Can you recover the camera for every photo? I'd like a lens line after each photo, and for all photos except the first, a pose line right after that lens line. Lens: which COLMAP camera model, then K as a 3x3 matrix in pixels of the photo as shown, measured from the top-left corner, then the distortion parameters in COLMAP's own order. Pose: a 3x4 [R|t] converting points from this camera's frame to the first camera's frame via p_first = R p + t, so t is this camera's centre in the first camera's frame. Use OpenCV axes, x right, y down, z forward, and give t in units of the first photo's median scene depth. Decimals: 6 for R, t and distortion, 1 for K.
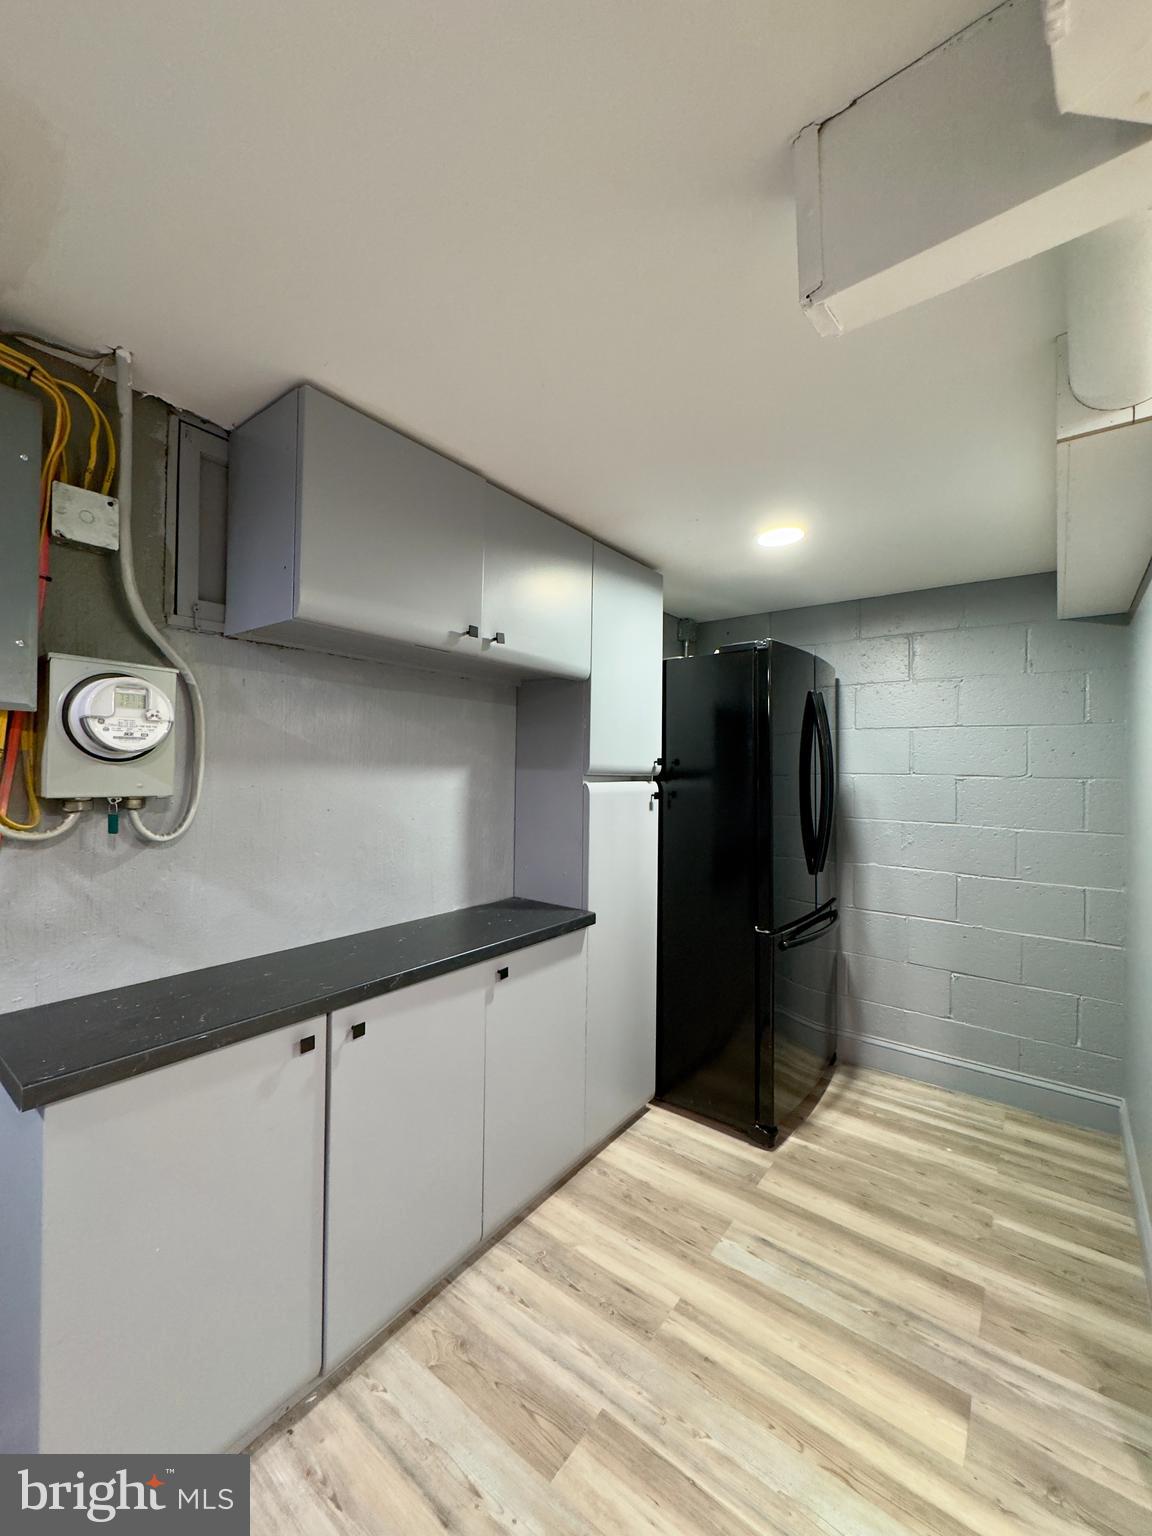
lens RADIAL K [[615.0, 0, 578.2], [0, 615.0, 768.0], [0, 0, 1]] dist [-0.000279, 0.000278]
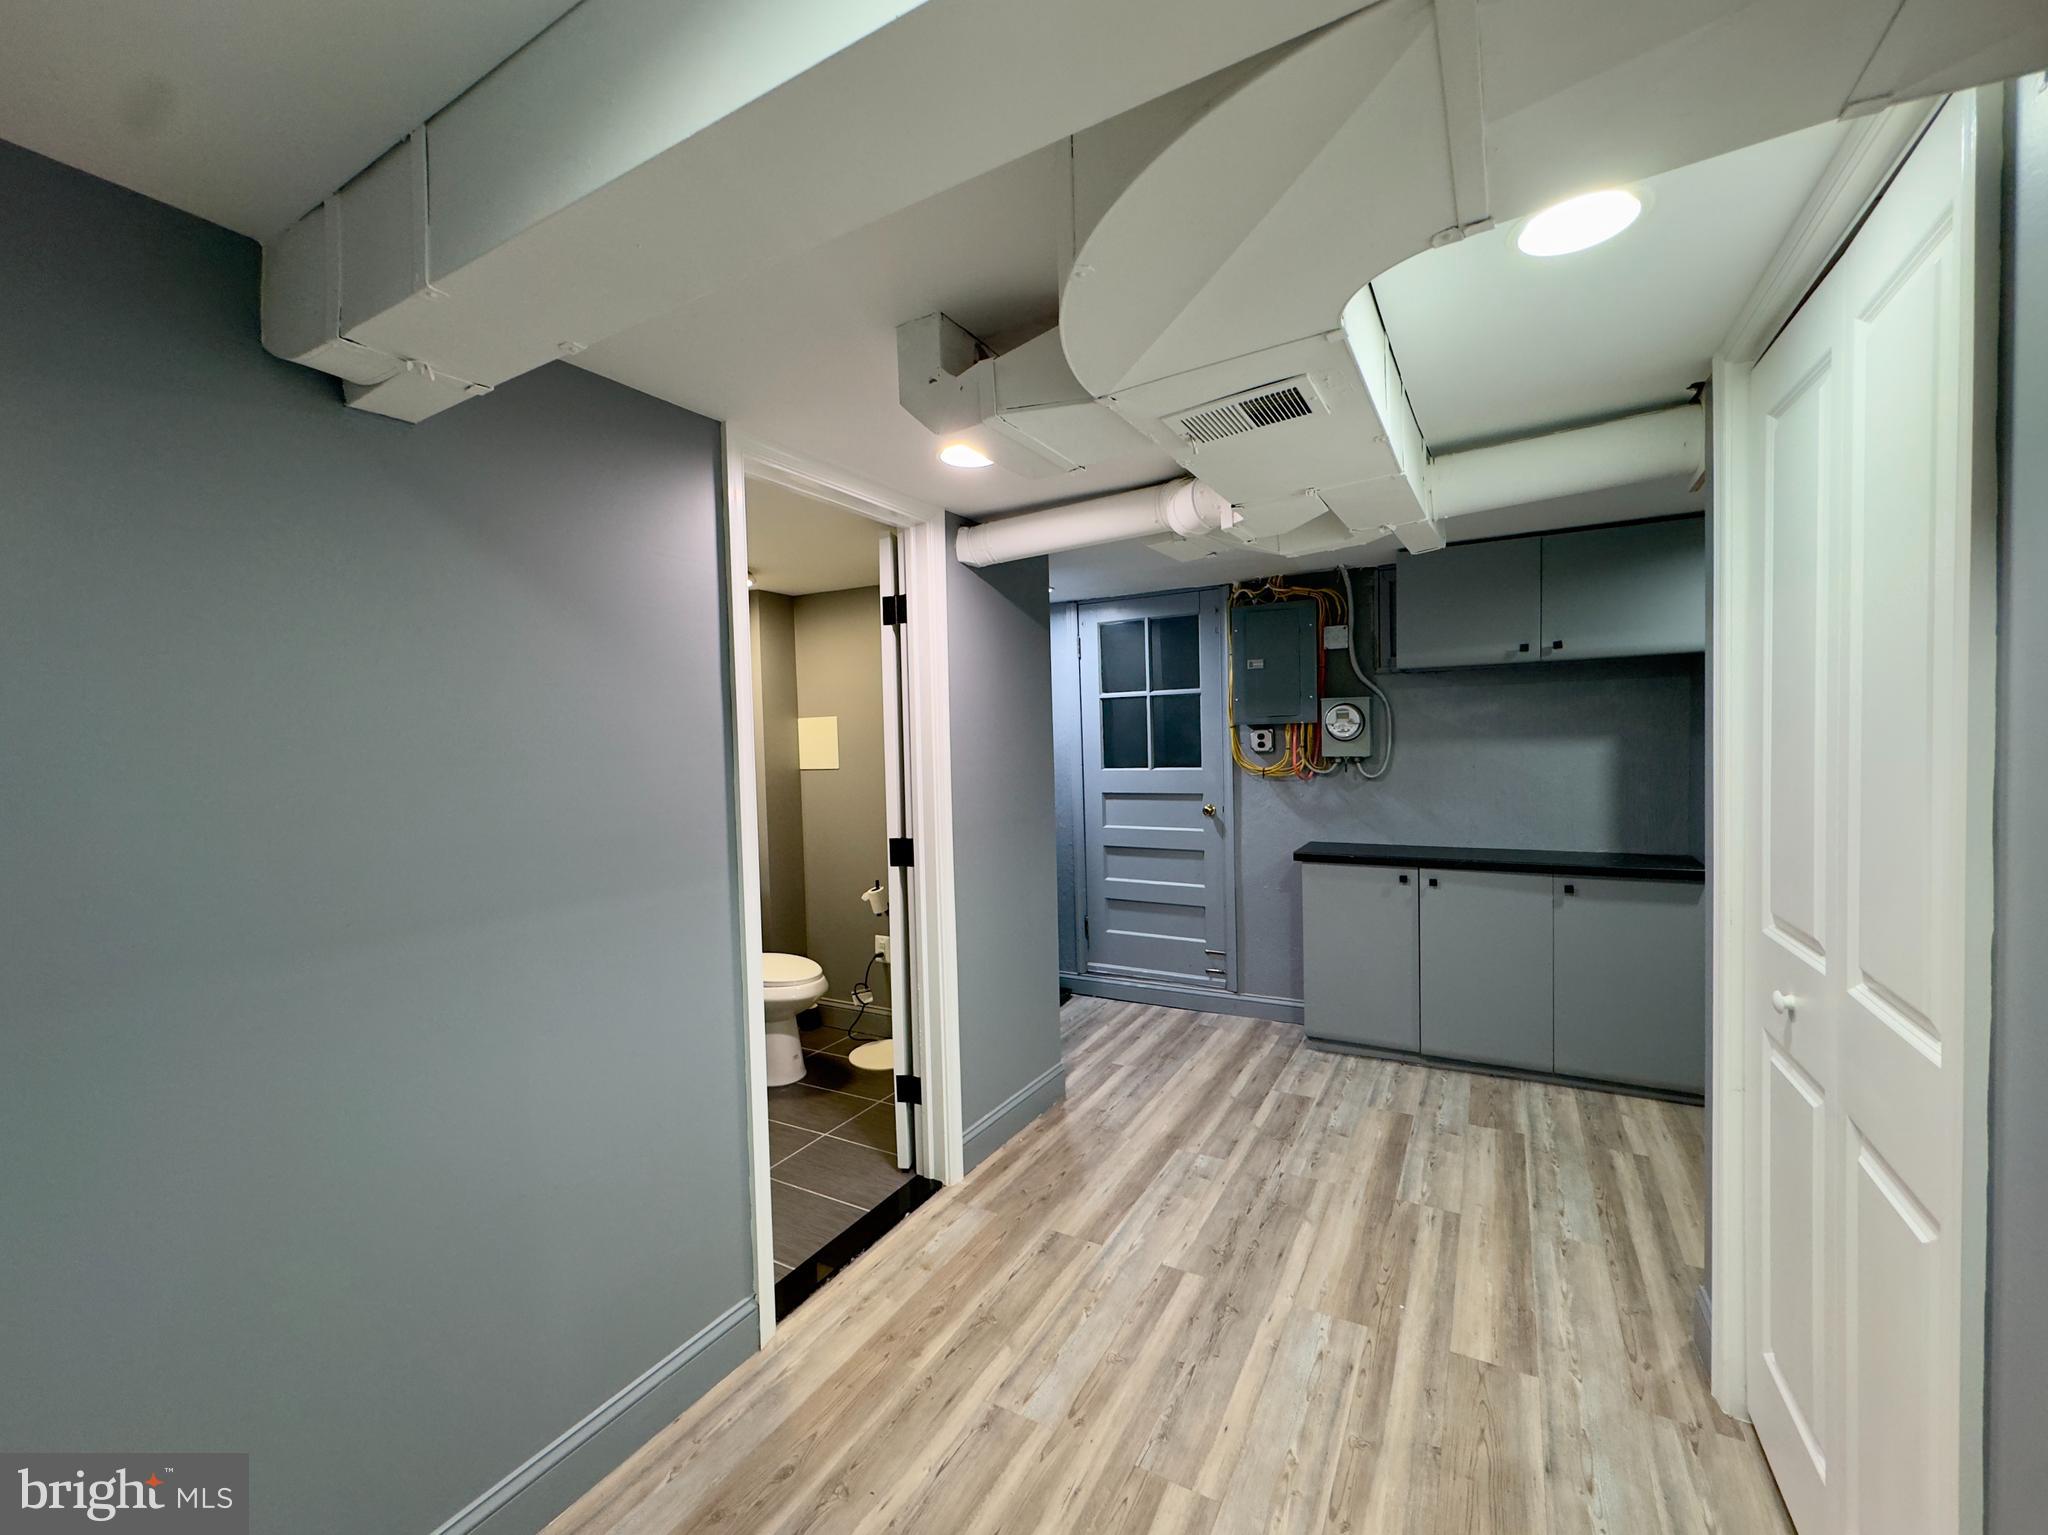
lens RADIAL K [[830.9, 0, 1010.3], [0, 830.9, 764.9], [0, 0, 1]] dist [-0.014033, -0.000078]
pose [[0.121229, 0.021953, -0.992382, 2.072468], [0.035613, 0.999016, 0.026450, -0.046945], [0.991985, -0.038548, 0.120328, -0.595191]]
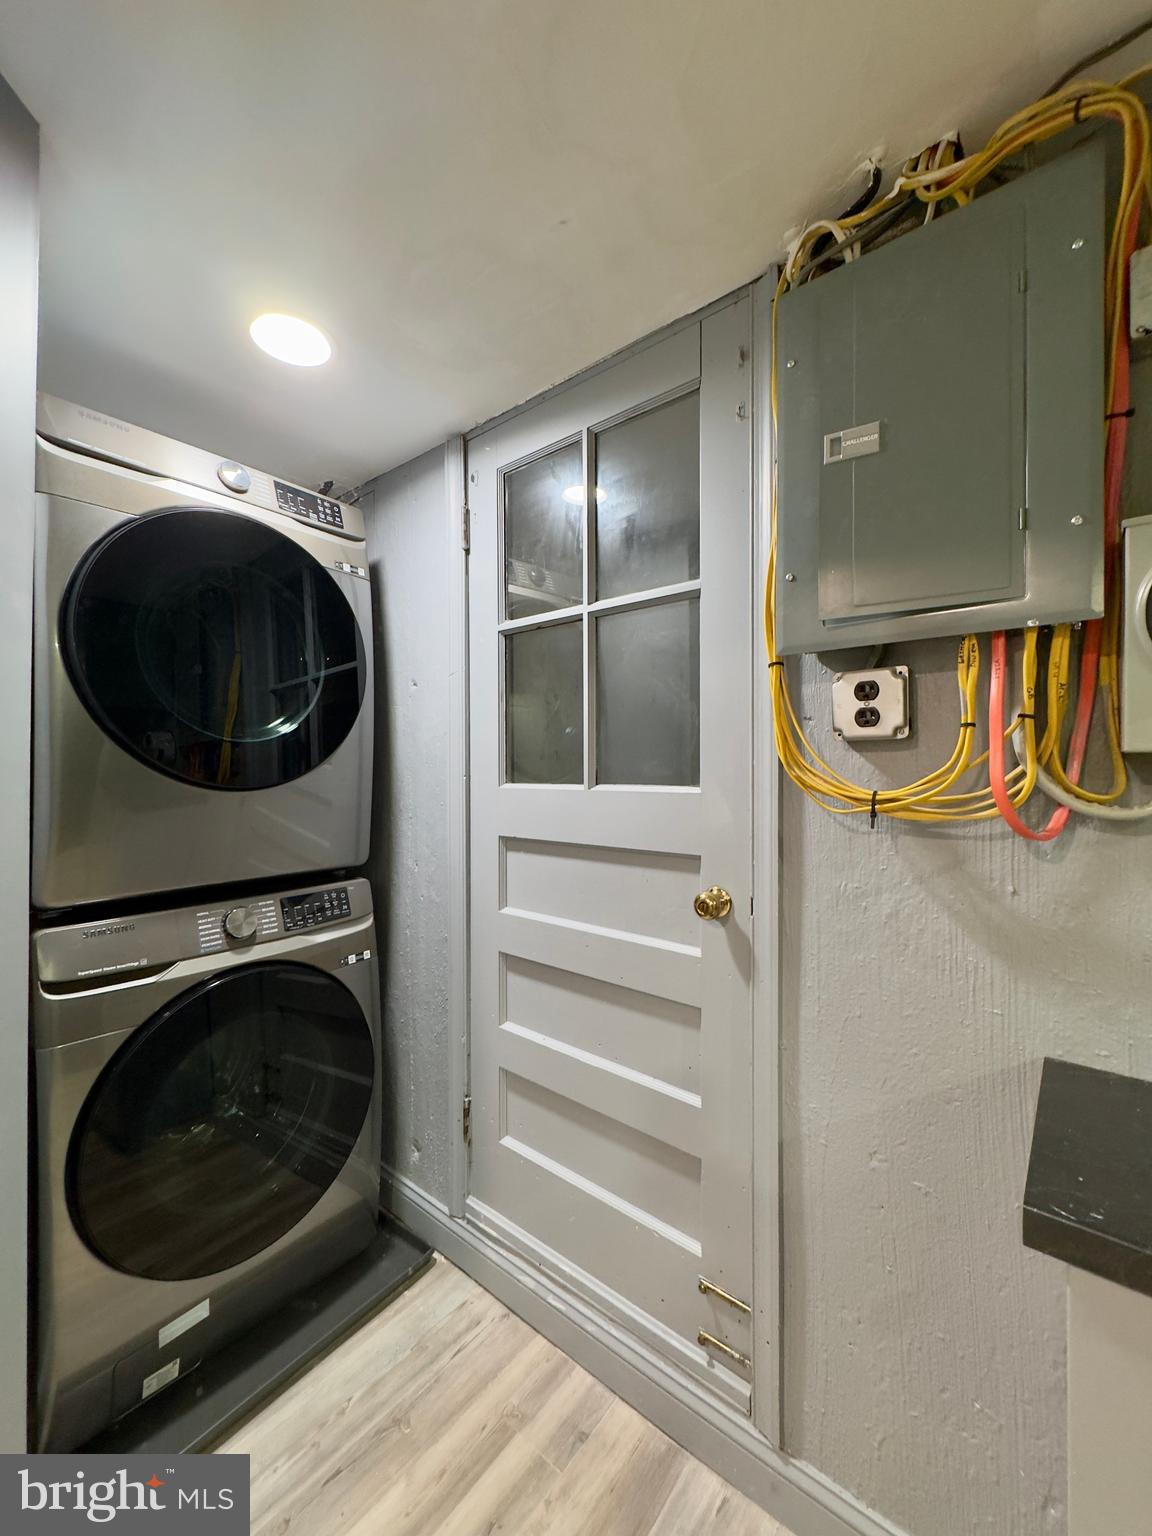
lens RADIAL K [[615.0, 0, 578.2], [0, 615.0, 768.0], [0, 0, 1]] dist [-0.000279, 0.000278]
pose [[-0.029505, -0.016780, -0.999424, -0.192877], [0.003364, 0.999852, -0.016887, 0.065729], [0.999559, -0.003860, -0.029445, 0.407055]]
